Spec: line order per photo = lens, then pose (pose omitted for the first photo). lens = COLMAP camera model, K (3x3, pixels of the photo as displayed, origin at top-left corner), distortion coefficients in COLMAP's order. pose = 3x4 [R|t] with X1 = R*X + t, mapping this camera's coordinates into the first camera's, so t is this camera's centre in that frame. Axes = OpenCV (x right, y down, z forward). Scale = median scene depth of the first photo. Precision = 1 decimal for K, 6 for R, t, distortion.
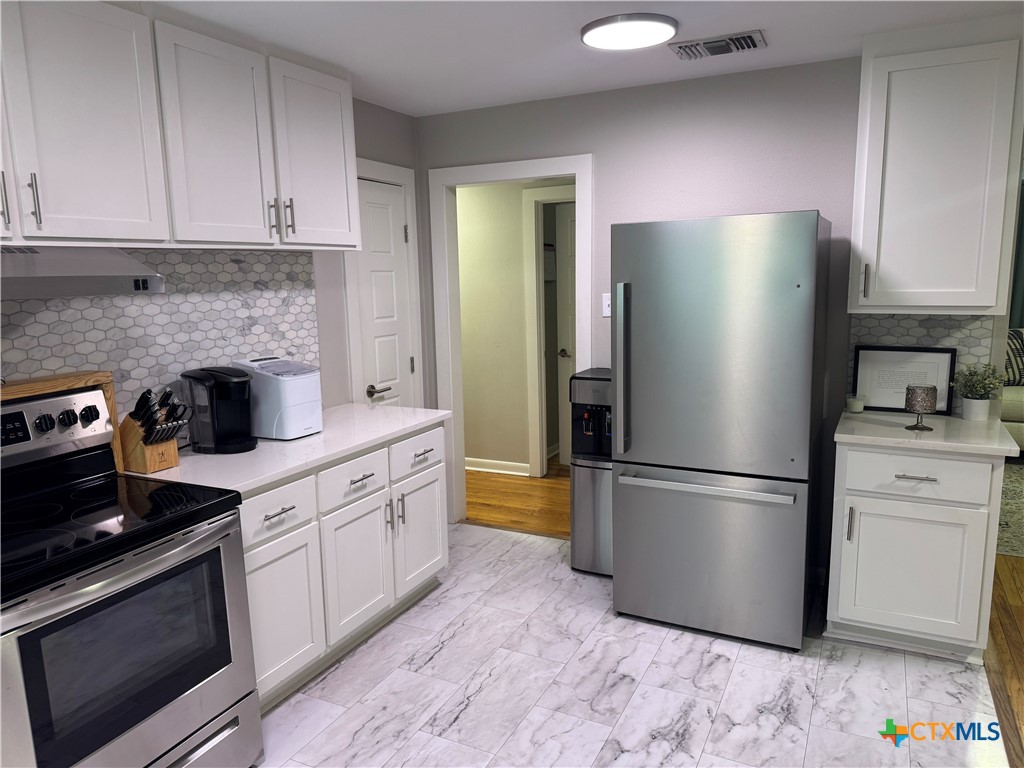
lens RADIAL K [[721.0, 0, 512.9], [0, 721.0, 387.9], [0, 0, 1]] dist [0.073265, -0.095378]
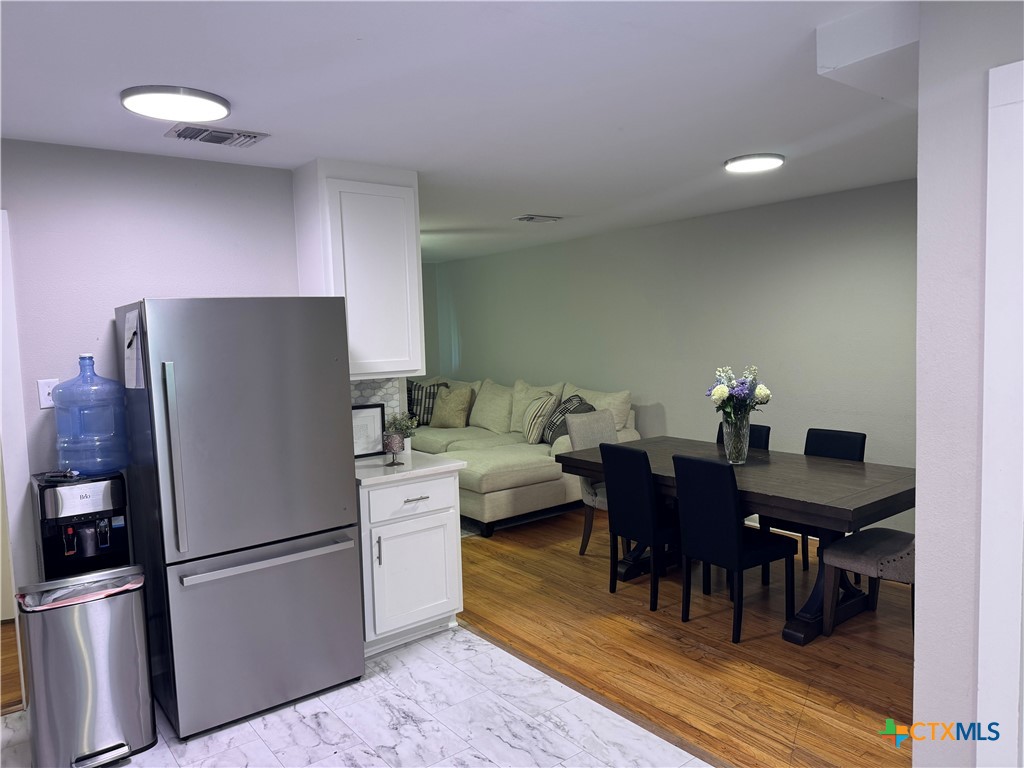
lens RADIAL K [[721.0, 0, 504.2], [0, 721.0, 384.6], [0, 0, 1]] dist [0.073265, -0.095378]
pose [[0.441369, -0.064862, 0.894978, -0.505046], [0.171928, 0.985018, -0.013401, -0.034542], [-0.880701, 0.159786, 0.445909, 0.232983]]
